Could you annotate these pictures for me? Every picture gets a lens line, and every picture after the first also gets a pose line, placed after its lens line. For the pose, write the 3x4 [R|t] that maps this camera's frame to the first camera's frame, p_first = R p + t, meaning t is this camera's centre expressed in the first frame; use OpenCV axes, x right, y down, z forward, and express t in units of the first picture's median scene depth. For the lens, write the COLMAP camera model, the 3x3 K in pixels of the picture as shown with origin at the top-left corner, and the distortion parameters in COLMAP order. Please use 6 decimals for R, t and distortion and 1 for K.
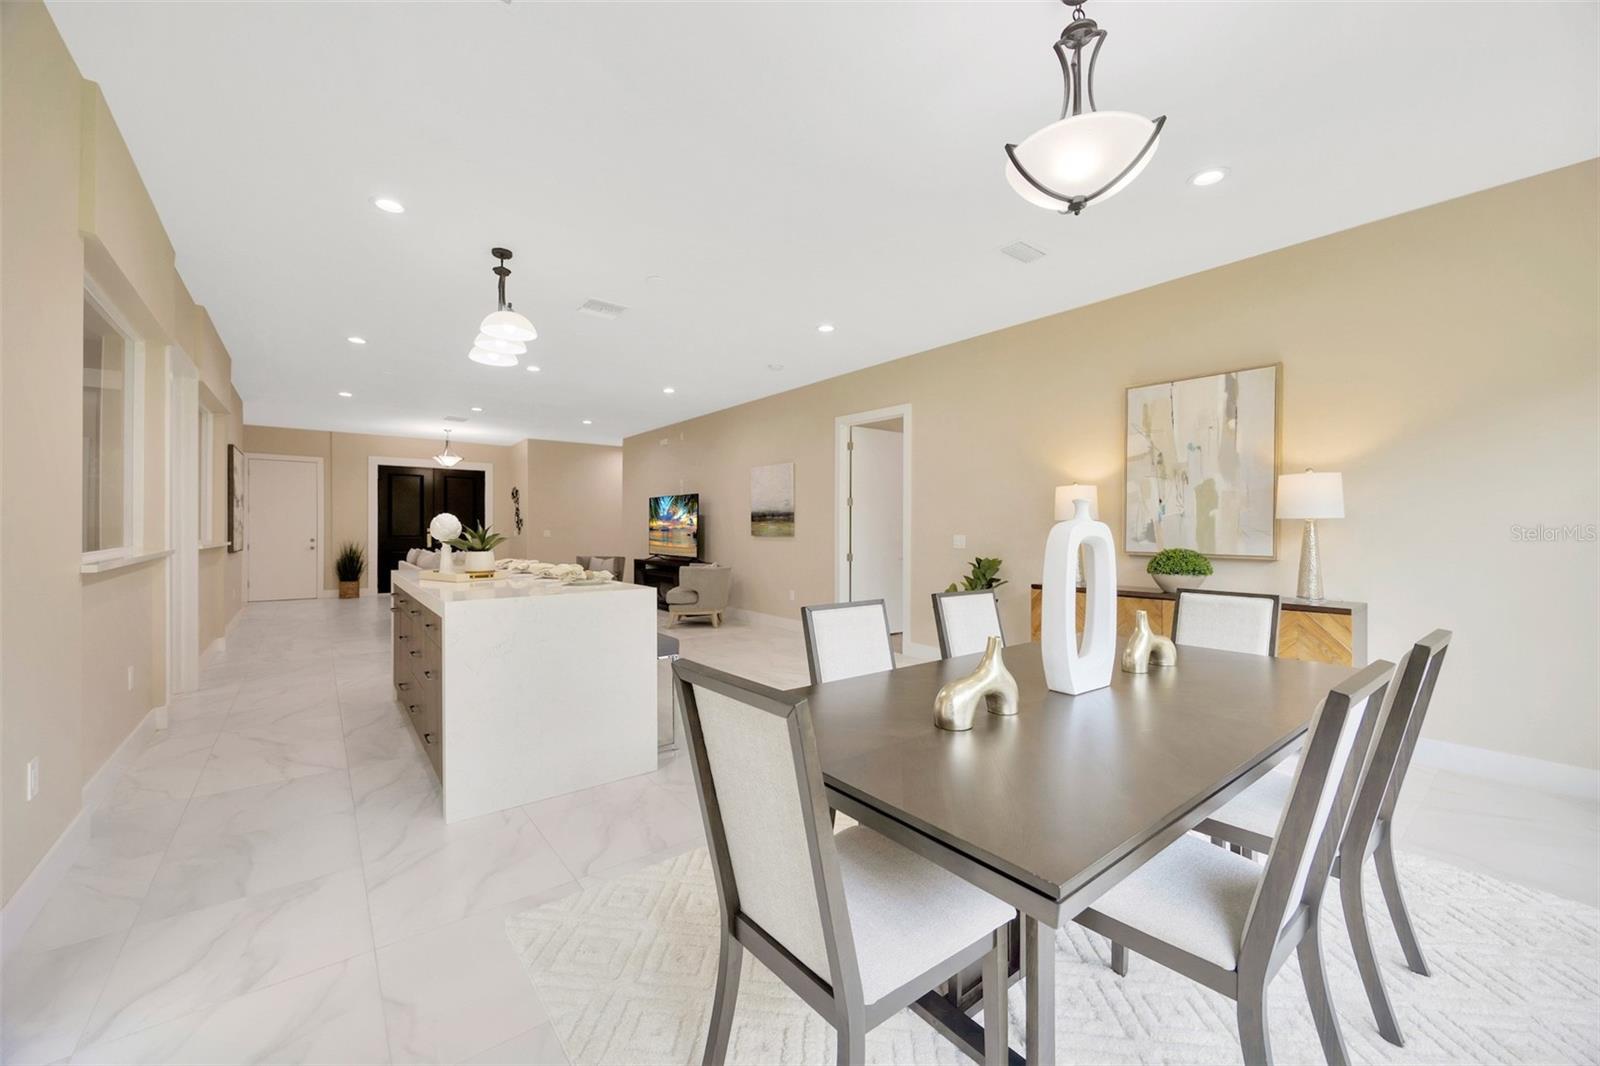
lens RADIAL K [[615.3, 0, 802.9], [0, 615.3, 530.6], [0, 0, 1]] dist [0.000668, -0.000013]
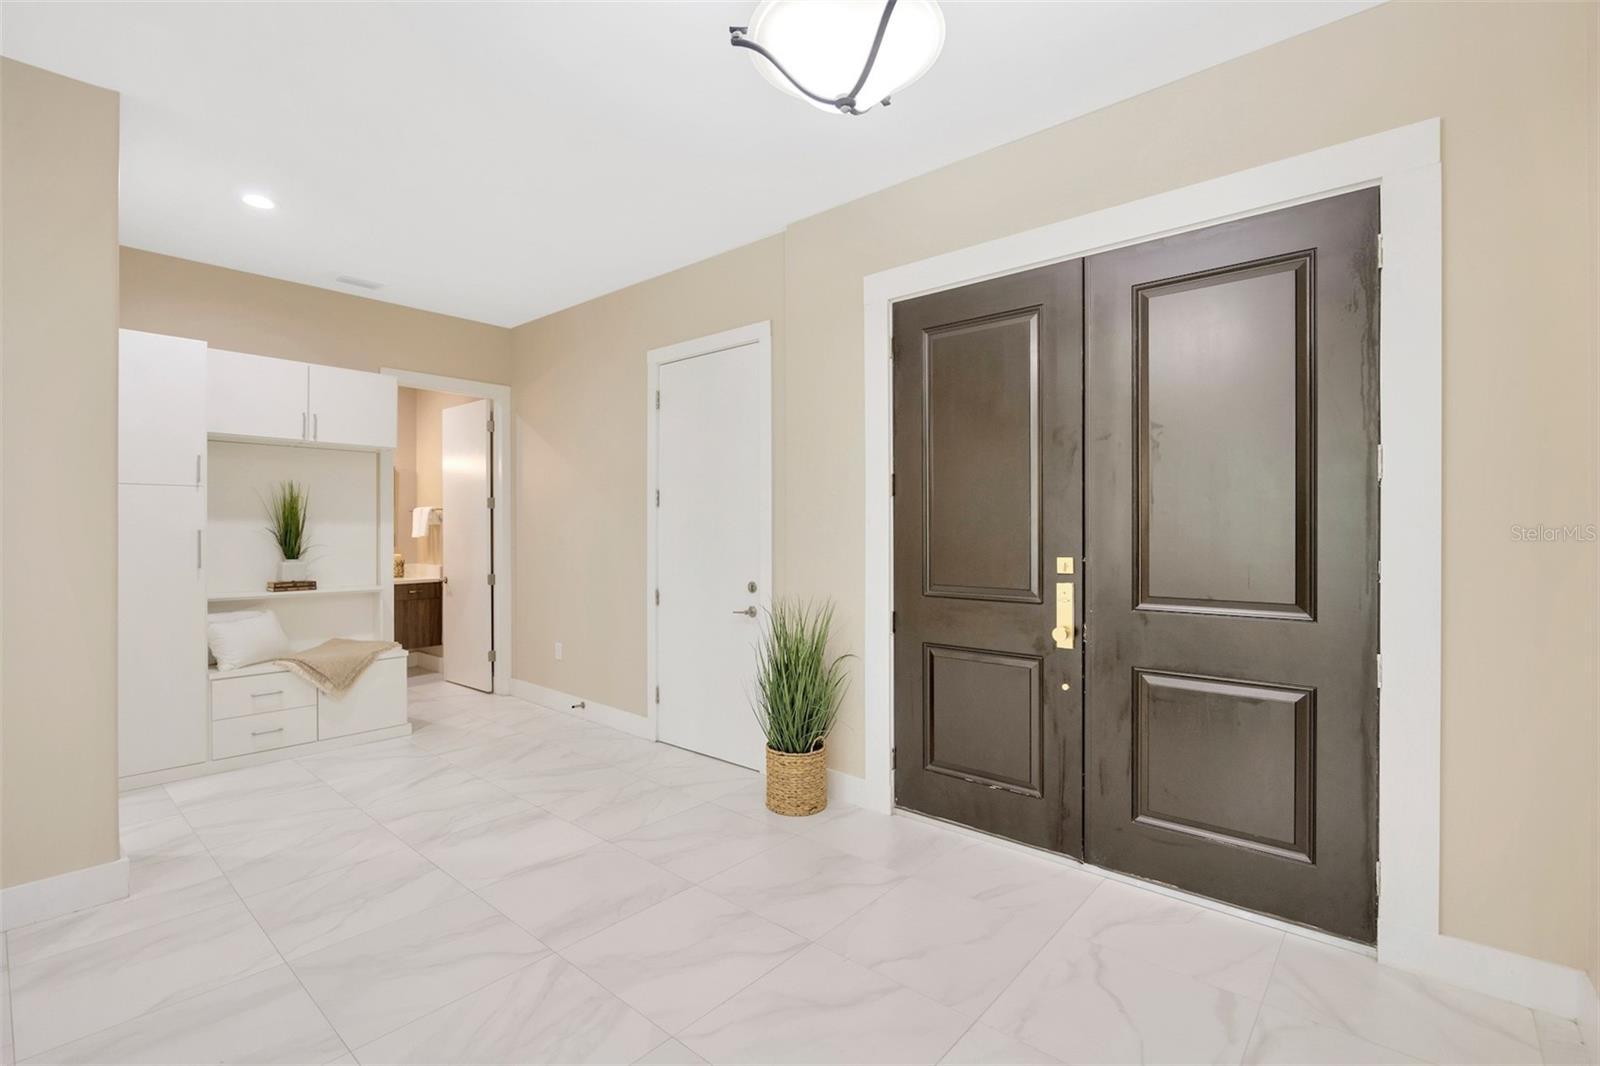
lens RADIAL K [[726.5, 0, 806.2], [0, 726.5, 531.6], [0, 0, 1]] dist [-0.001593, -0.000562]
pose [[0.185413, 0.000378, -0.982661, -0.494041], [-0.000077, 1.000000, 0.000371, -0.015503], [0.982661, 0.000007, 0.185413, 1.118765]]
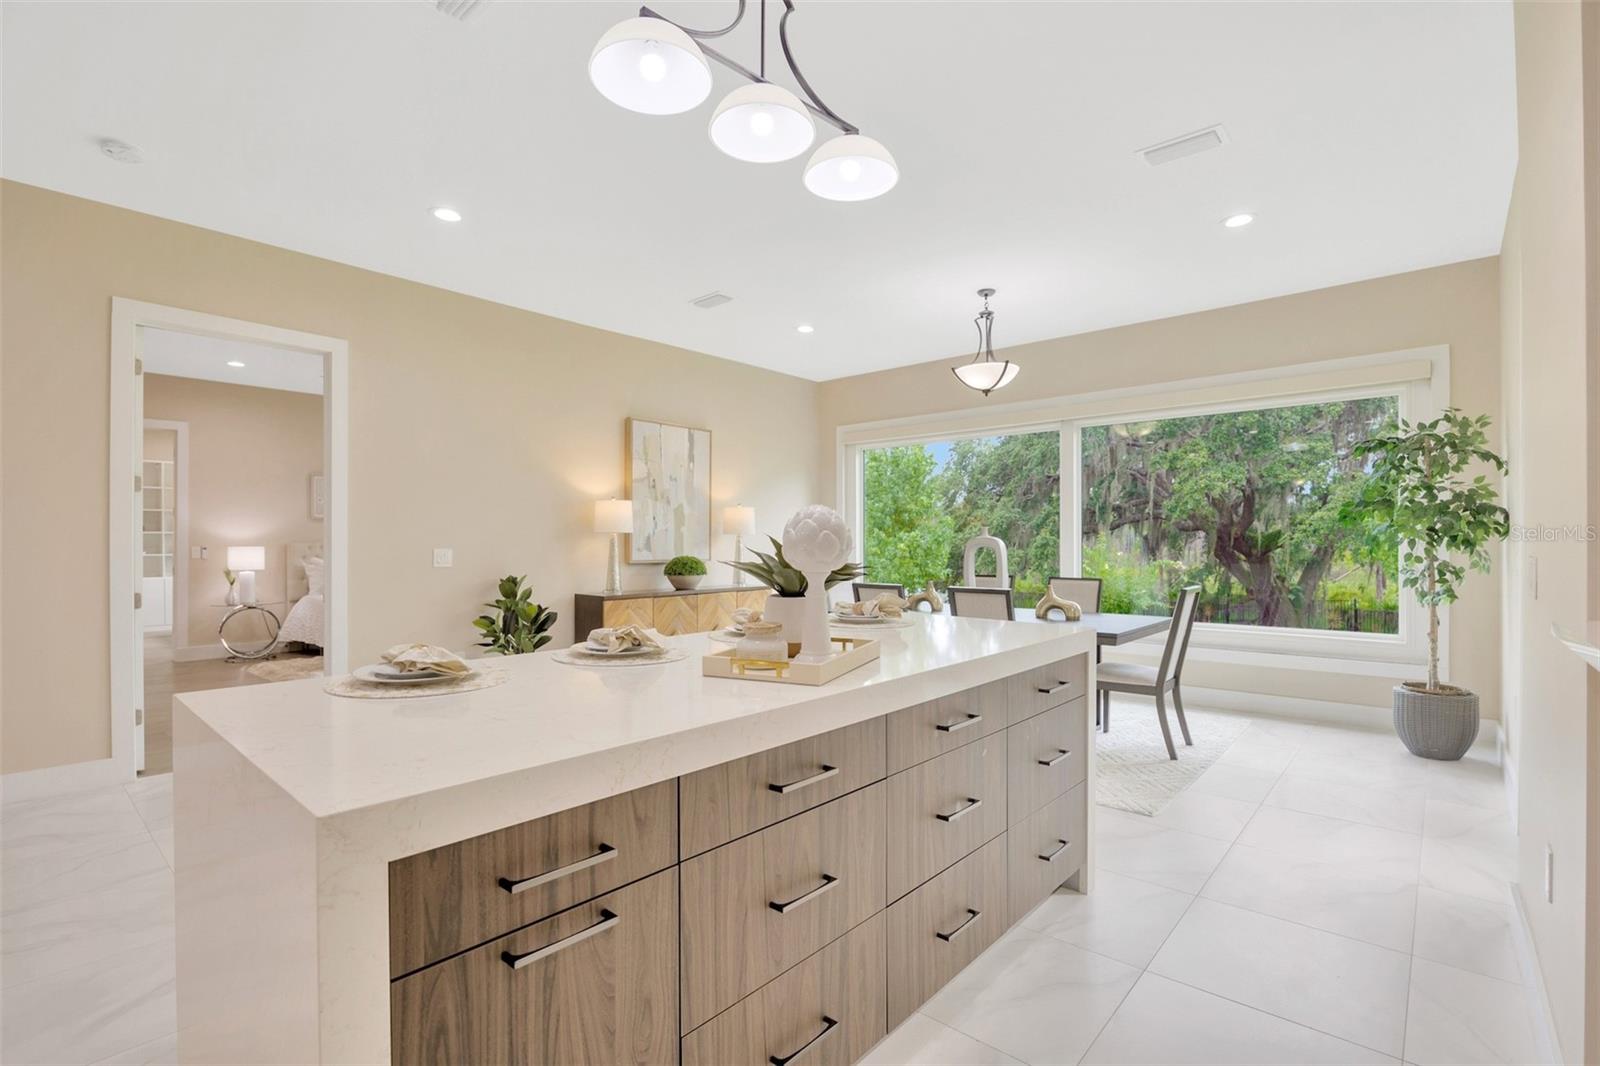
lens RADIAL K [[741.8, 0, 801.4], [0, 741.8, 545.4], [0, 0, 1]] dist [-0.015424, 0.000152]
pose [[-0.176544, -0.007580, 0.984264, -0.421403], [0.000308, 0.999970, 0.007756, -0.002353], [-0.984293, 0.001673, -0.176536, 0.441951]]
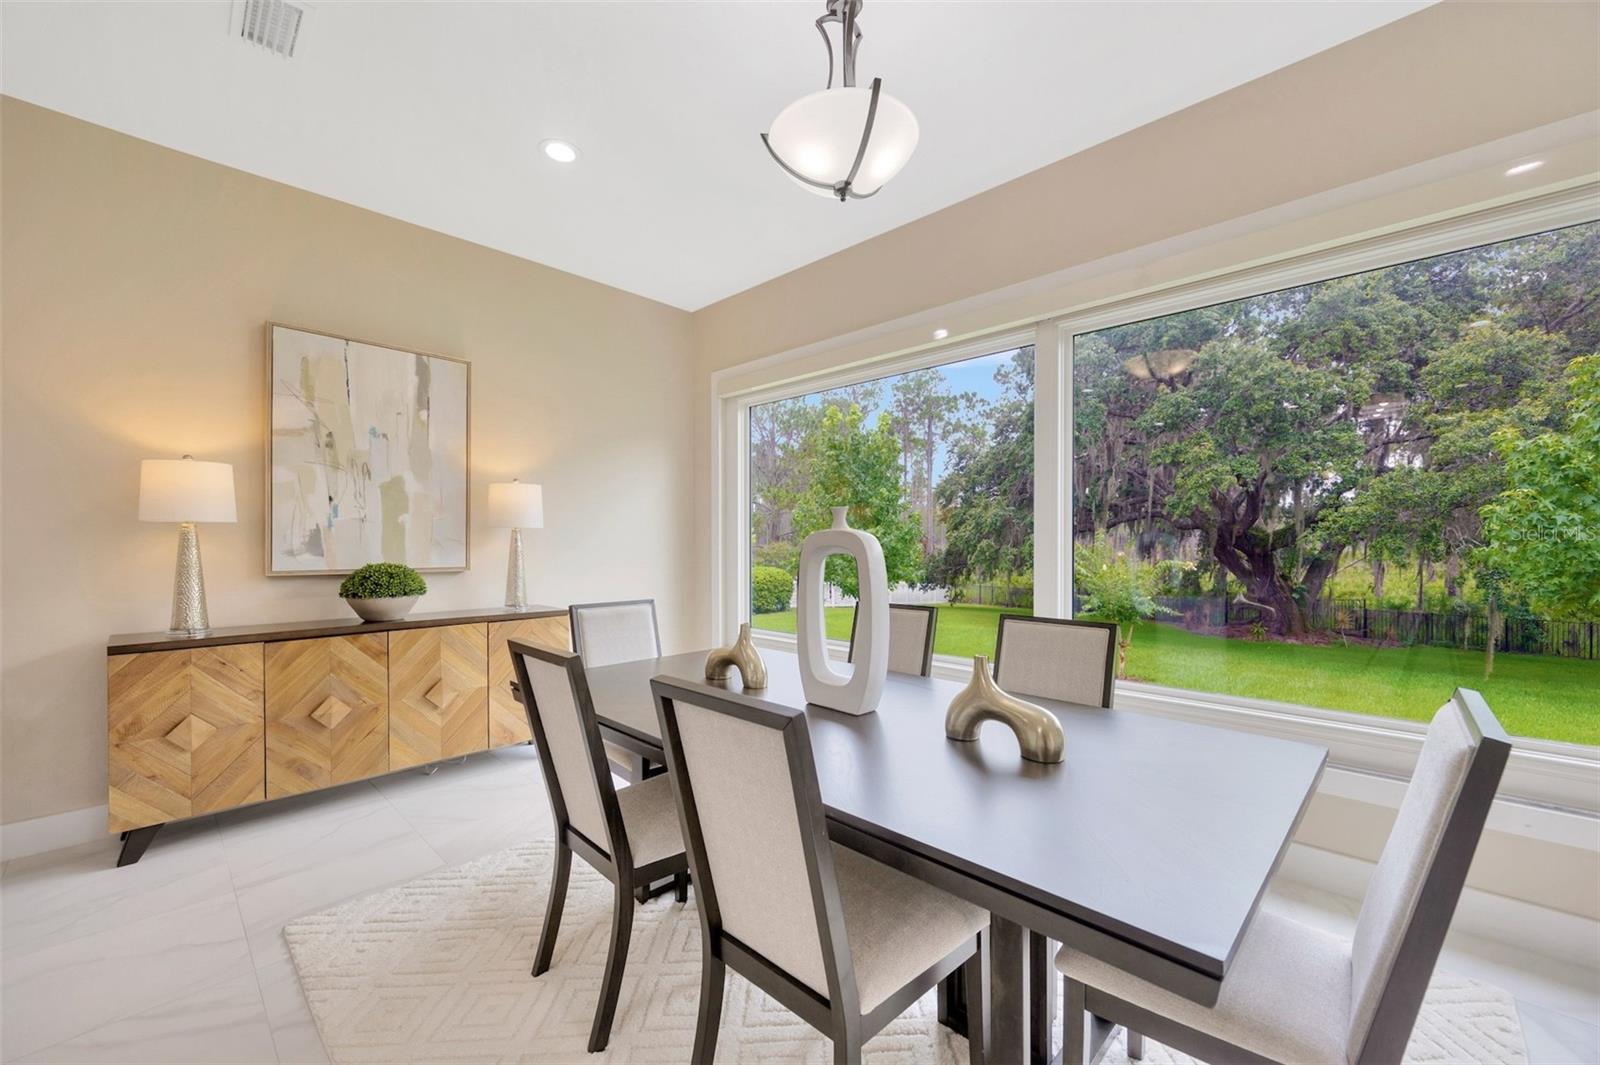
lens RADIAL K [[638.5, 0, 797.7], [0, 638.5, 542.0], [0, 0, 1]] dist [0.001859, 0.000126]
pose [[-0.125870, -0.006858, 0.992023, -0.105842], [-0.000914, 0.999976, 0.006797, -0.001364], [-0.992046, -0.000051, -0.125873, 0.250241]]
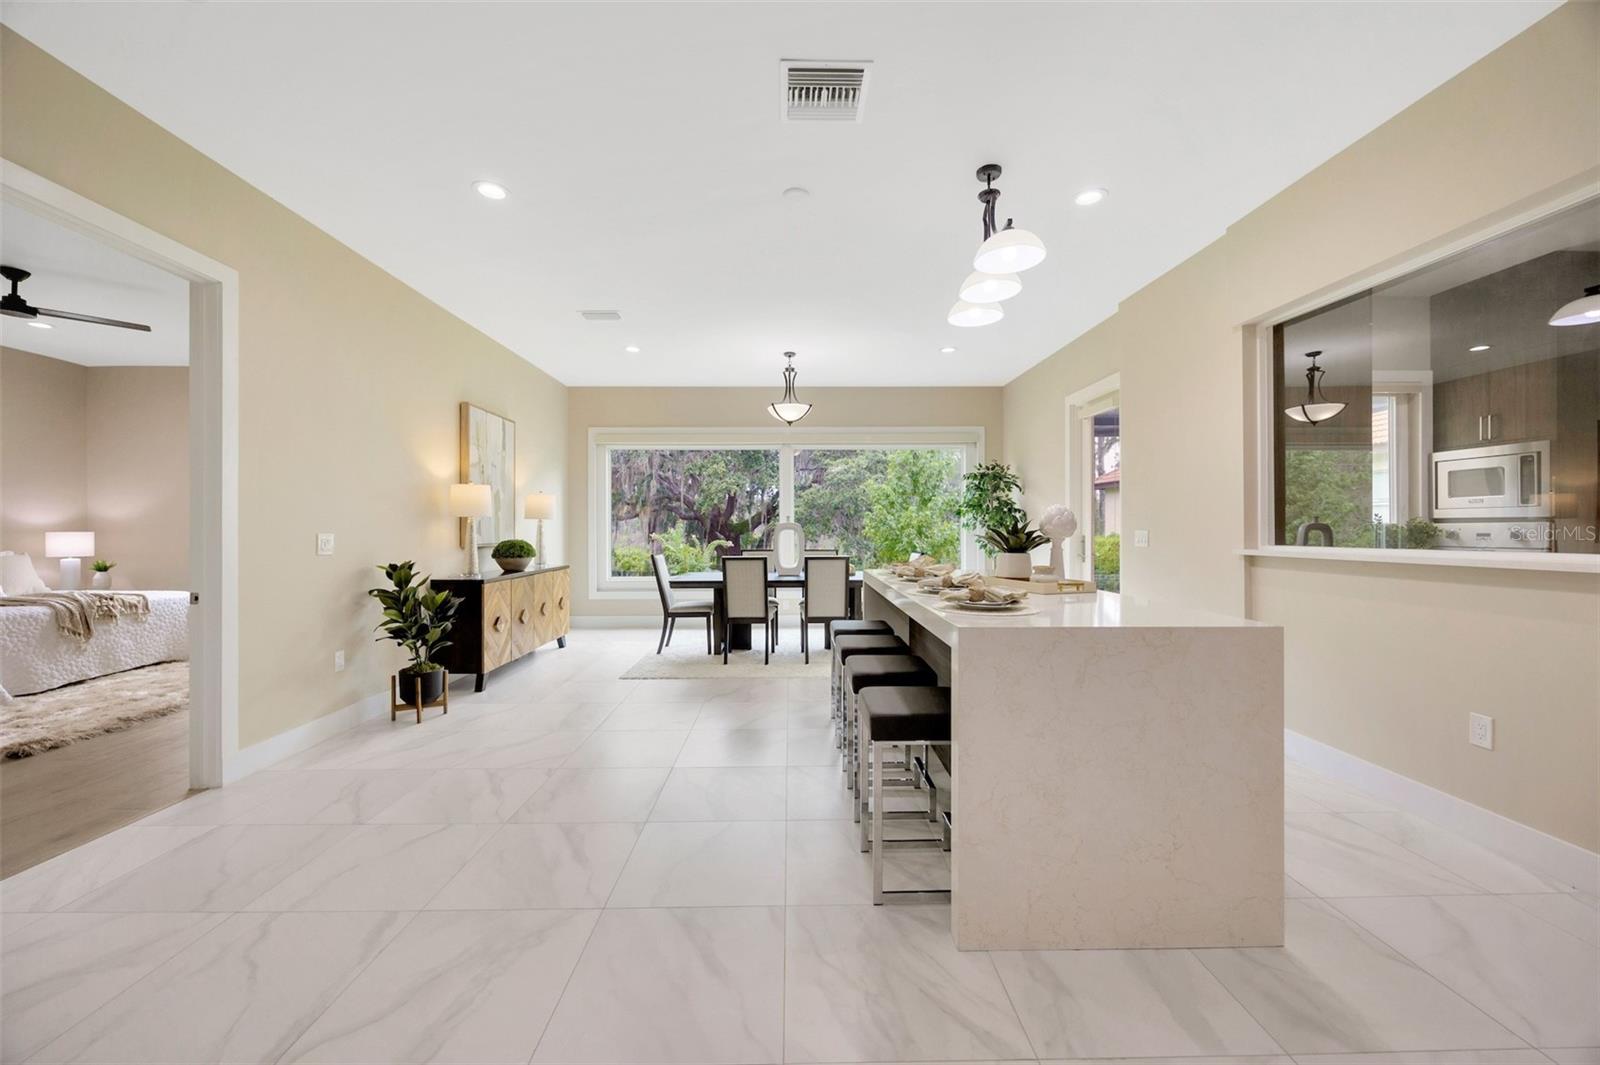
lens RADIAL K [[620.1, 0, 798.3], [0, 620.1, 526.5], [0, 0, 1]] dist [-0.000456, 0.000006]
pose [[-0.791448, -0.000911, 0.611235, -0.320522], [-0.000578, 1.000000, 0.000741, -0.000544], [-0.611236, 0.000233, -0.791449, 0.731663]]
